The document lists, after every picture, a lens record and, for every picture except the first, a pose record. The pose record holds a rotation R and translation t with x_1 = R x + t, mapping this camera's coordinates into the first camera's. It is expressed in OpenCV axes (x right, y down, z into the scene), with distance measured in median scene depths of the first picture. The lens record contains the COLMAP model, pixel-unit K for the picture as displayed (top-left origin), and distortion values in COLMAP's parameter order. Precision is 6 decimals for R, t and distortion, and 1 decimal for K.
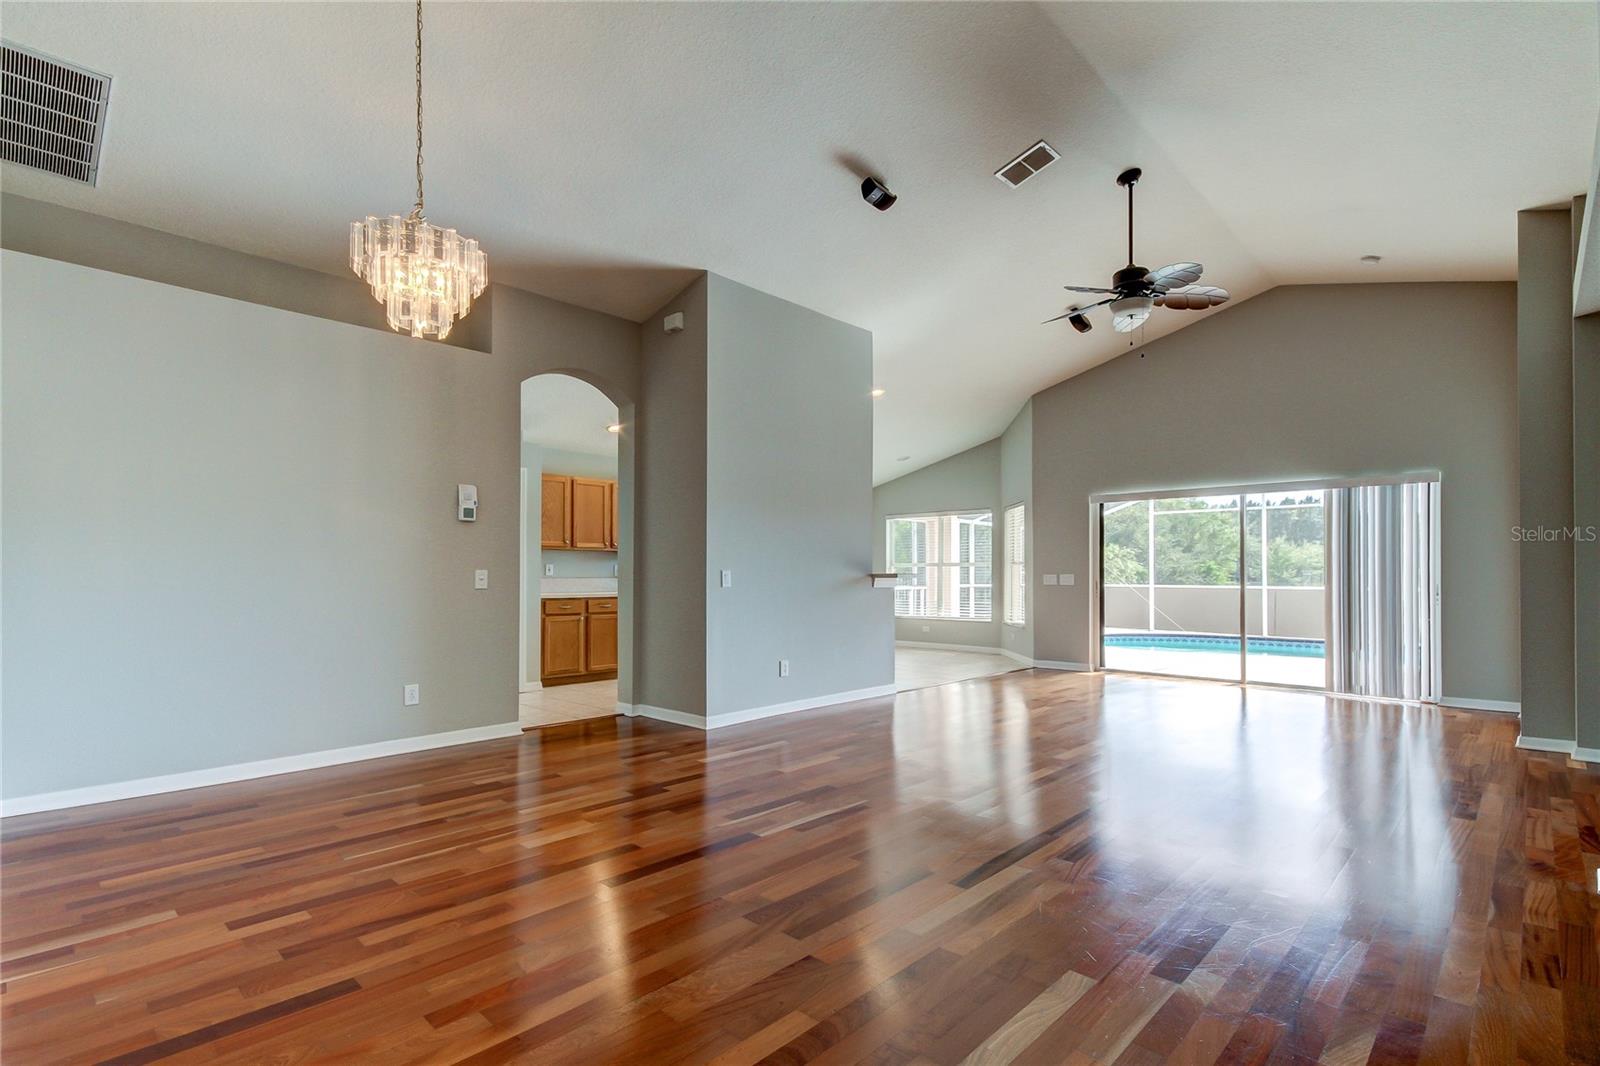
lens RADIAL K [[749.8, 0, 821.1], [0, 749.8, 564.3], [0, 0, 1]] dist [-0.000214, -0.000153]
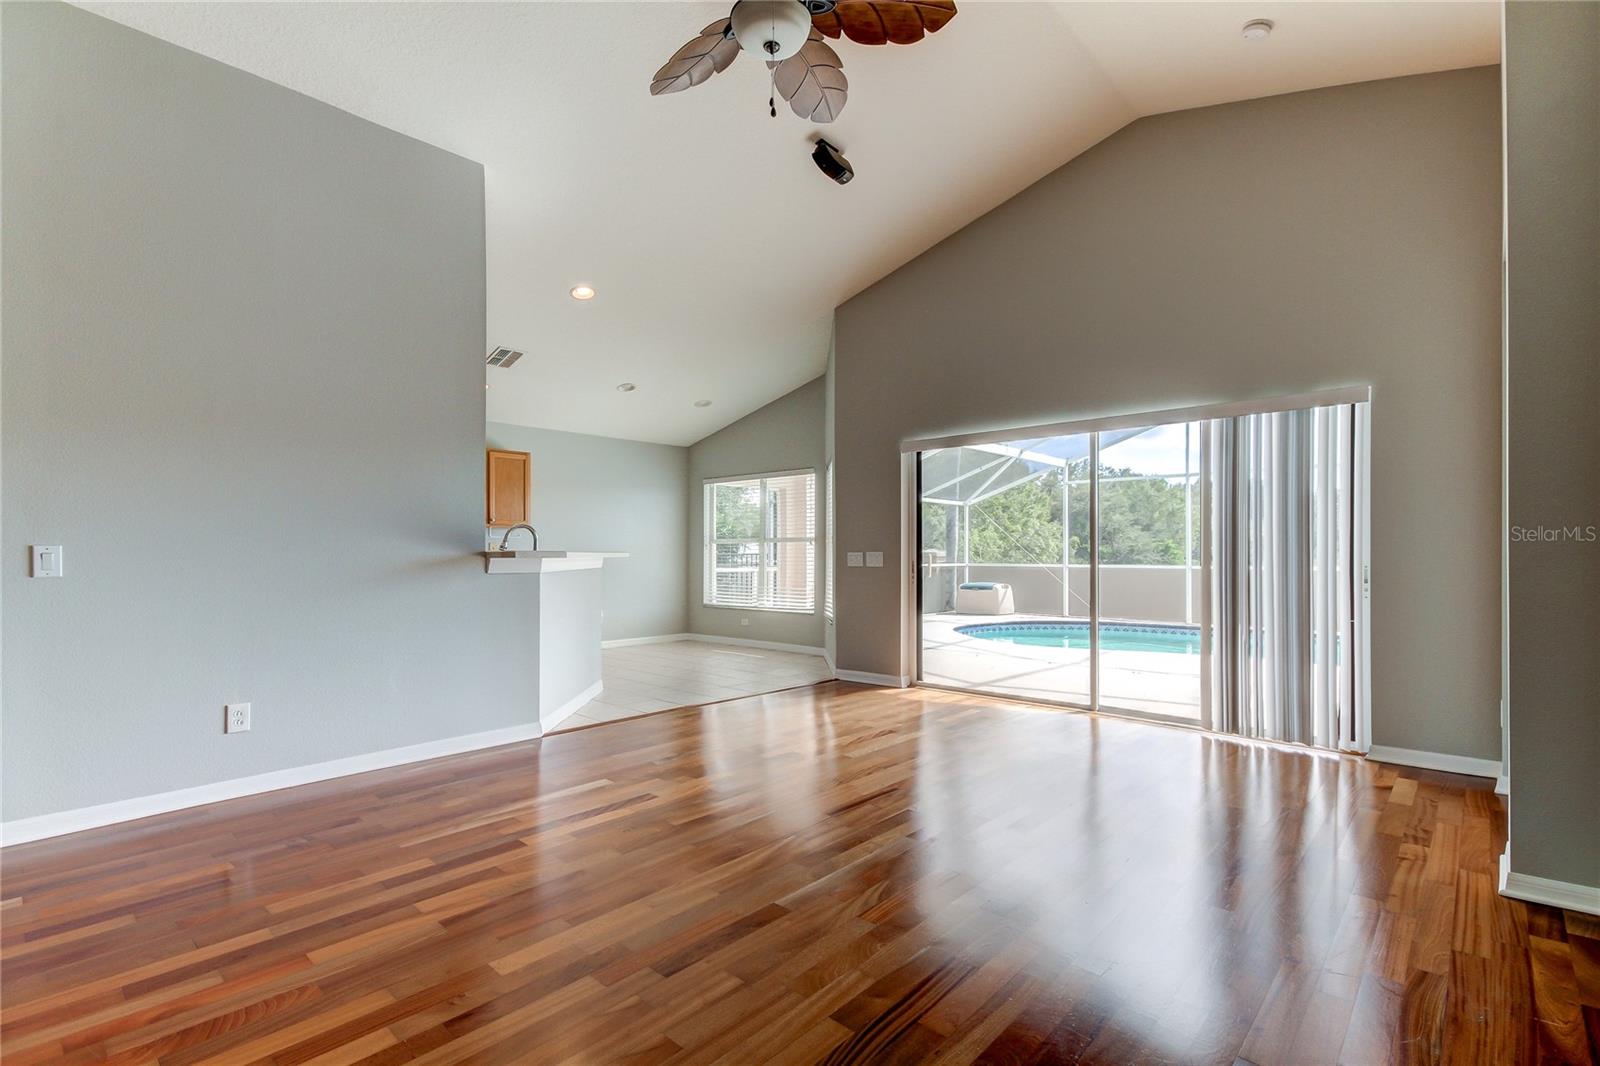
lens RADIAL K [[739.9, 0, 823.0], [0, 739.9, 550.6], [0, 0, 1]] dist [0.009553, -0.000034]
pose [[0.999499, -0.003006, 0.031518, 0.323300], [0.002750, 0.999963, 0.008188, 0.007386], [-0.031541, -0.008097, 0.999470, 0.363373]]
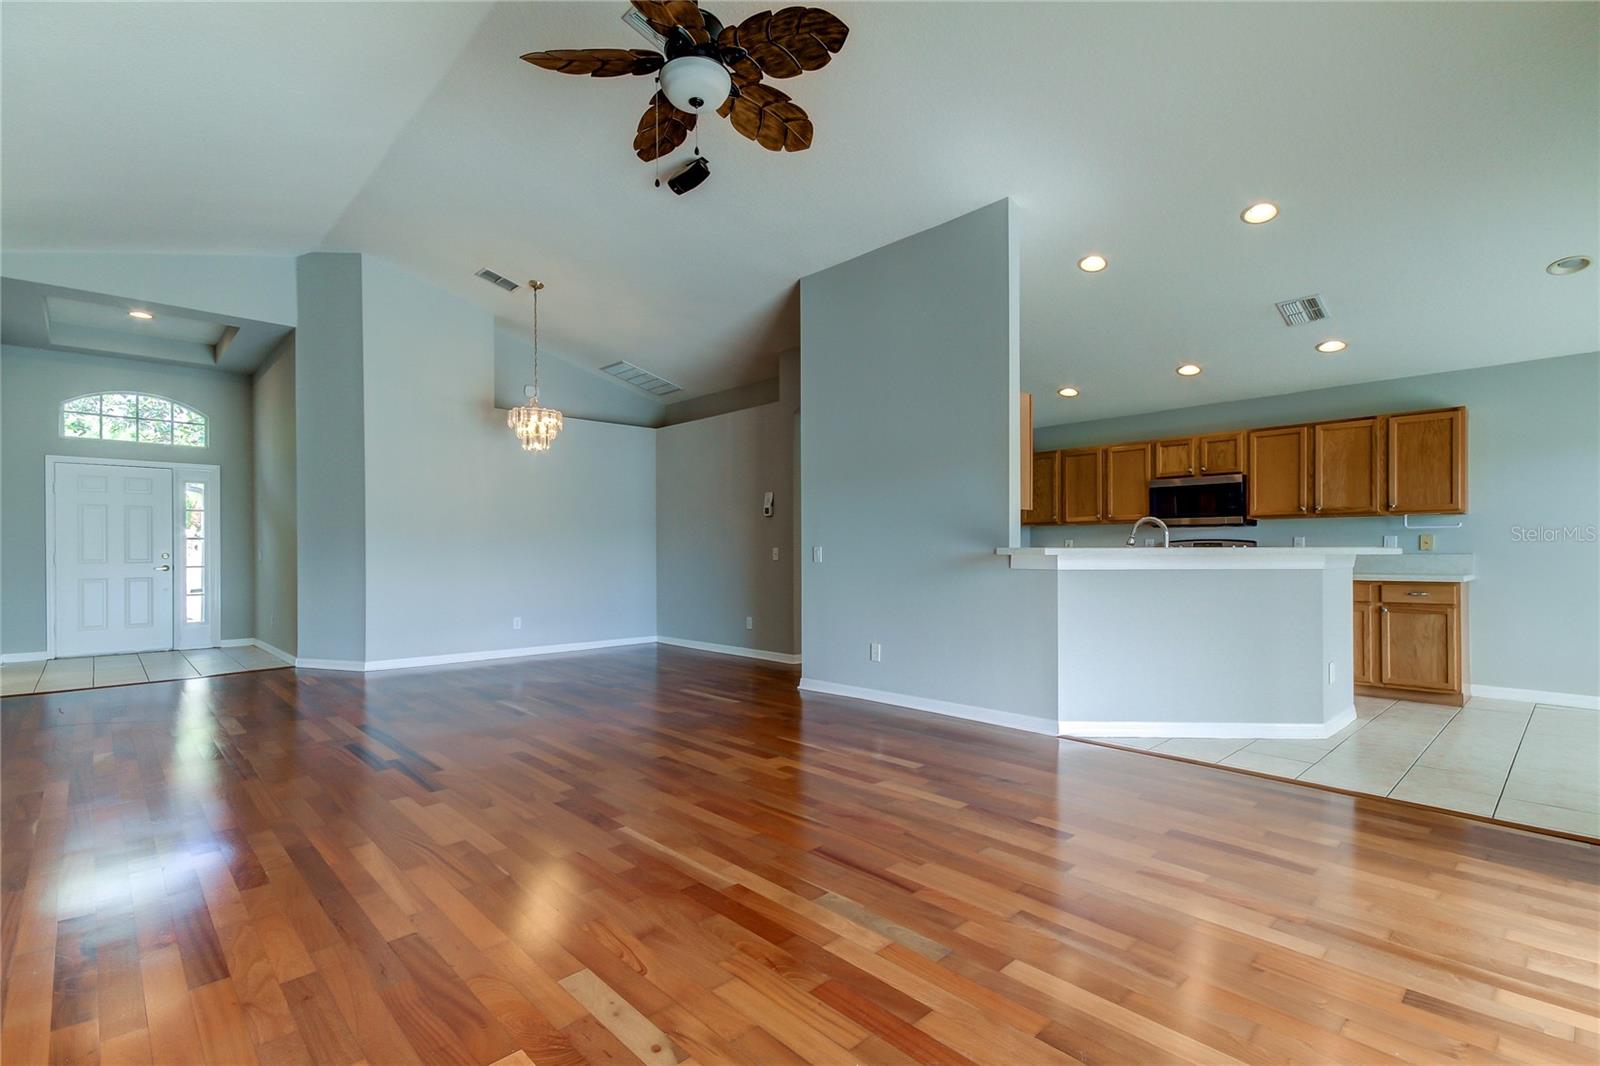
lens RADIAL K [[737.0, 0, 815.5], [0, 737.0, 549.4], [0, 0, 1]] dist [0.023921, -0.000220]
pose [[-0.038184, -0.003633, -0.999264, 0.735870], [0.014155, 0.999891, -0.004176, 0.013219], [0.999170, -0.014304, -0.038128, 0.827824]]
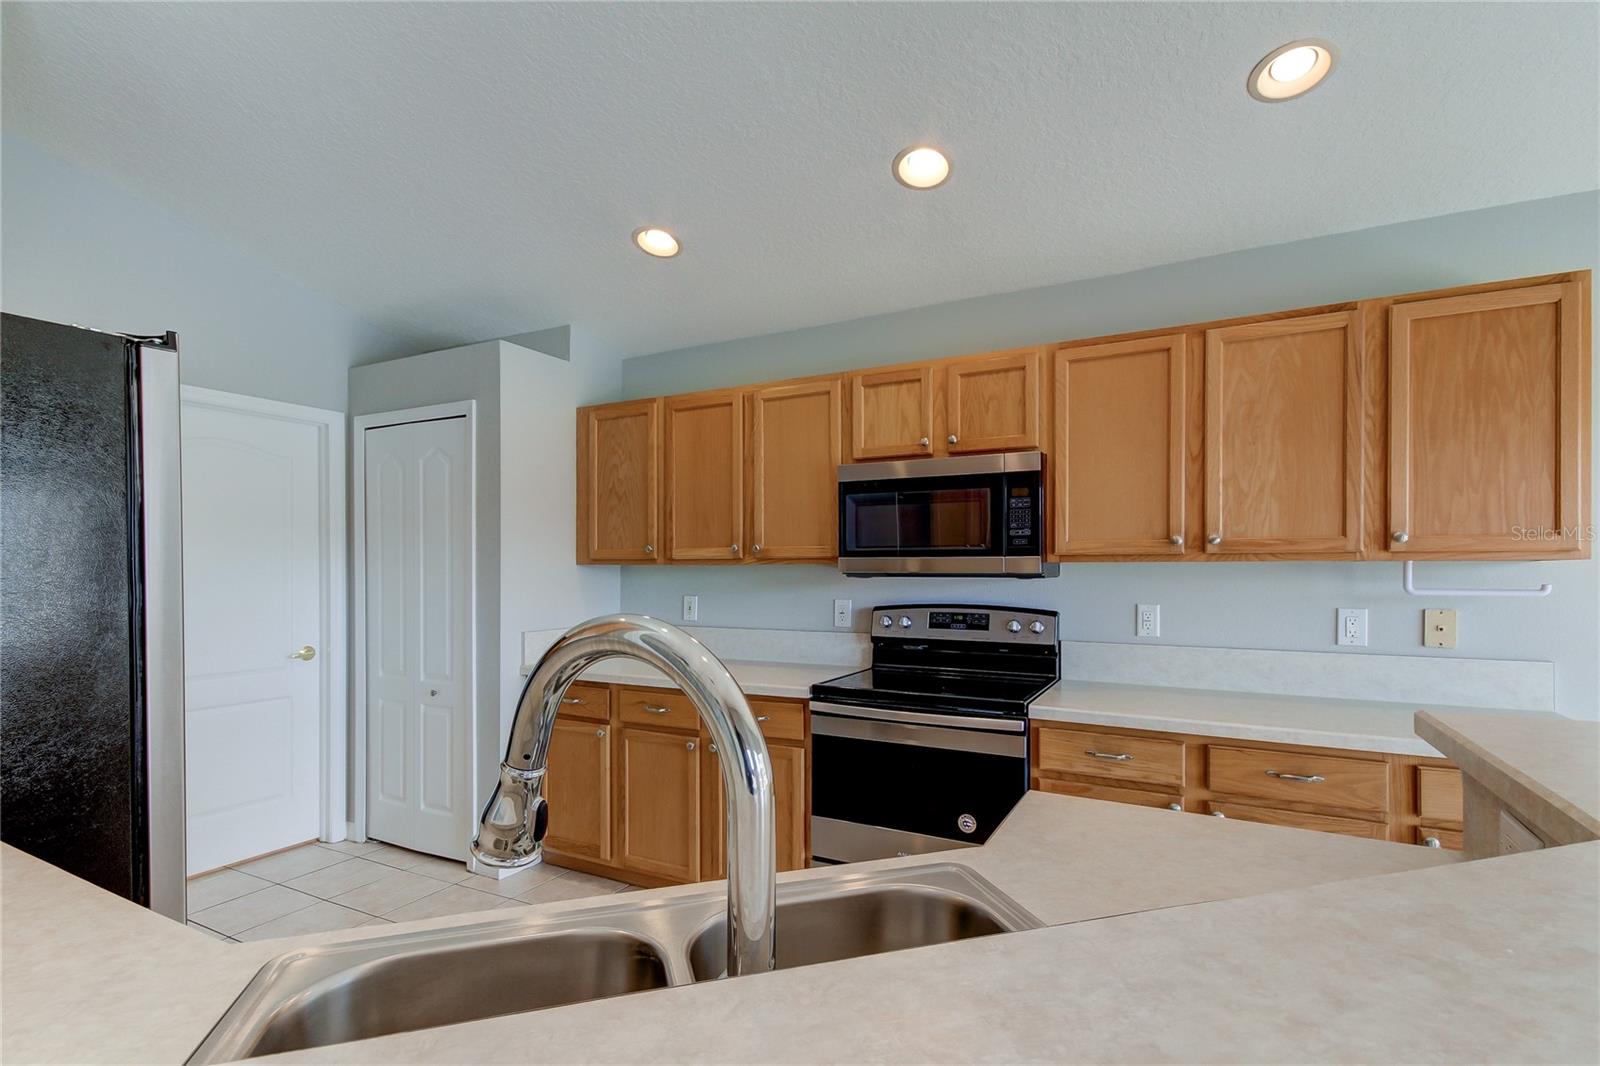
lens RADIAL K [[752.2, 0, 806.0], [0, 752.2, 568.4], [0, 0, 1]] dist [0.015207, 0.000104]
pose [[0.274951, -0.004667, -0.961447, 0.123523], [0.012854, 0.999917, -0.001178, -0.018949], [0.961372, -0.012034, 0.274988, 1.106913]]
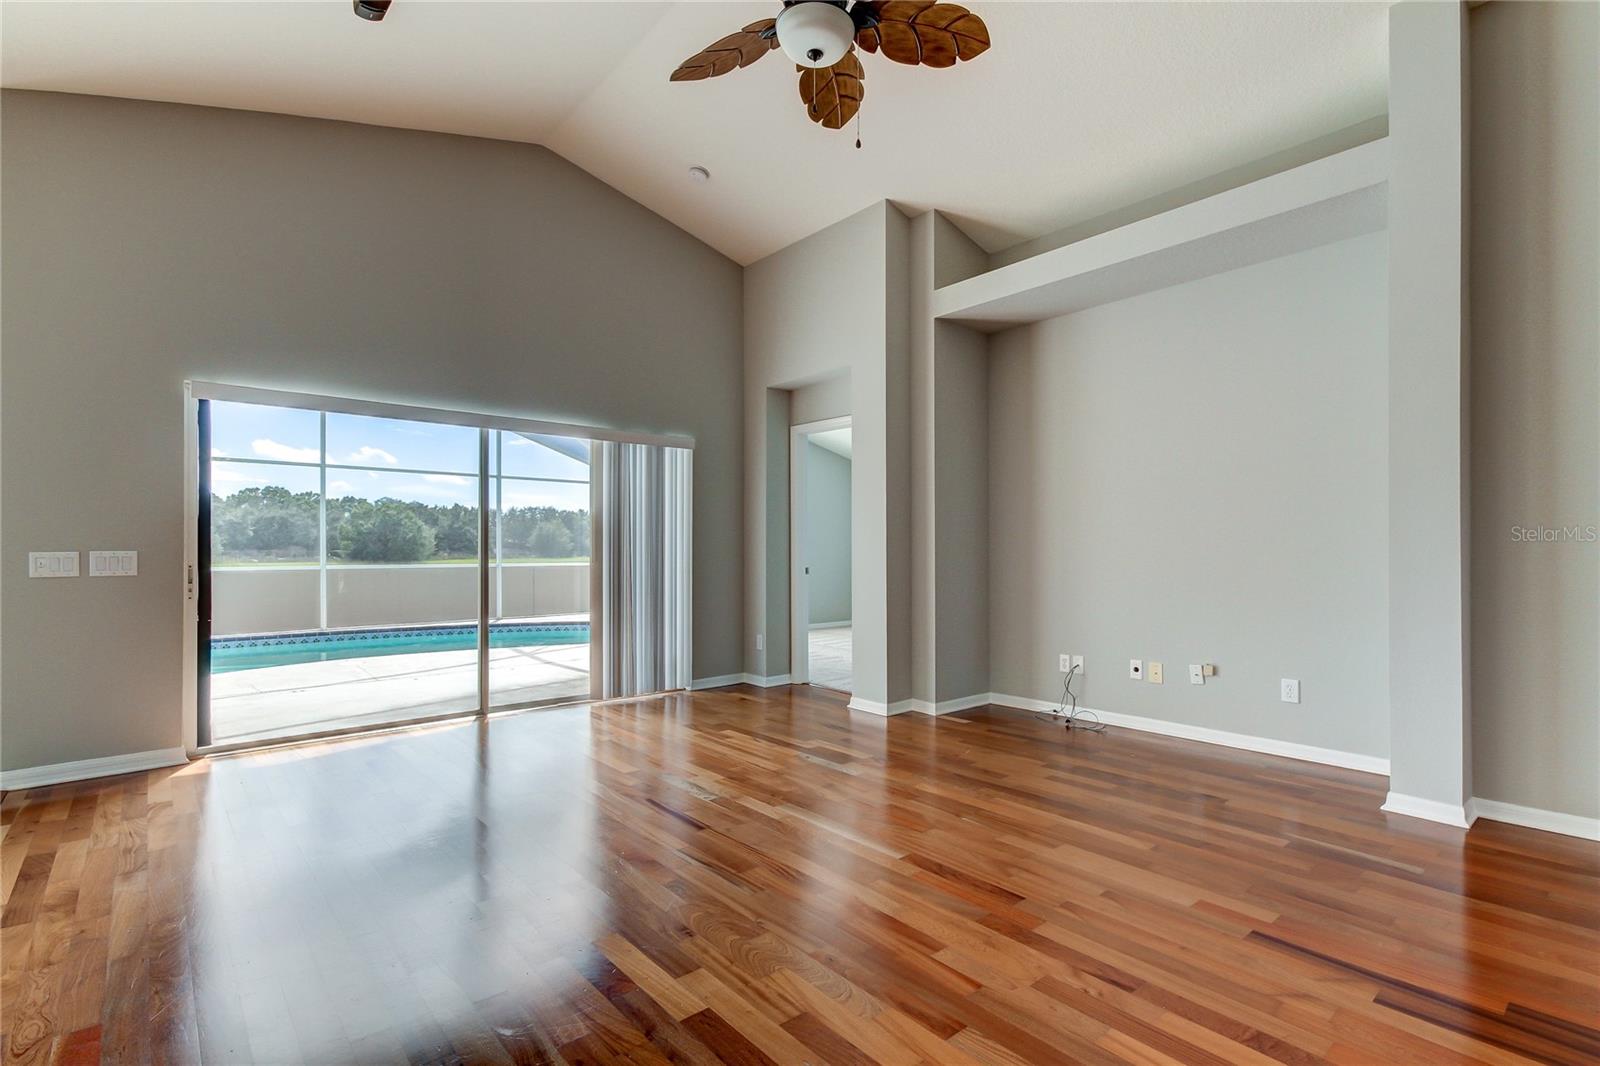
lens RADIAL K [[752.6, 0, 809.1], [0, 752.6, 555.5], [0, 0, 1]] dist [0.001663, 0.000225]
pose [[0.096593, -0.006544, 0.995302, -0.080337], [-0.012167, 0.999896, 0.007755, 0.010061], [-0.995250, -0.012859, 0.096503, 0.709746]]
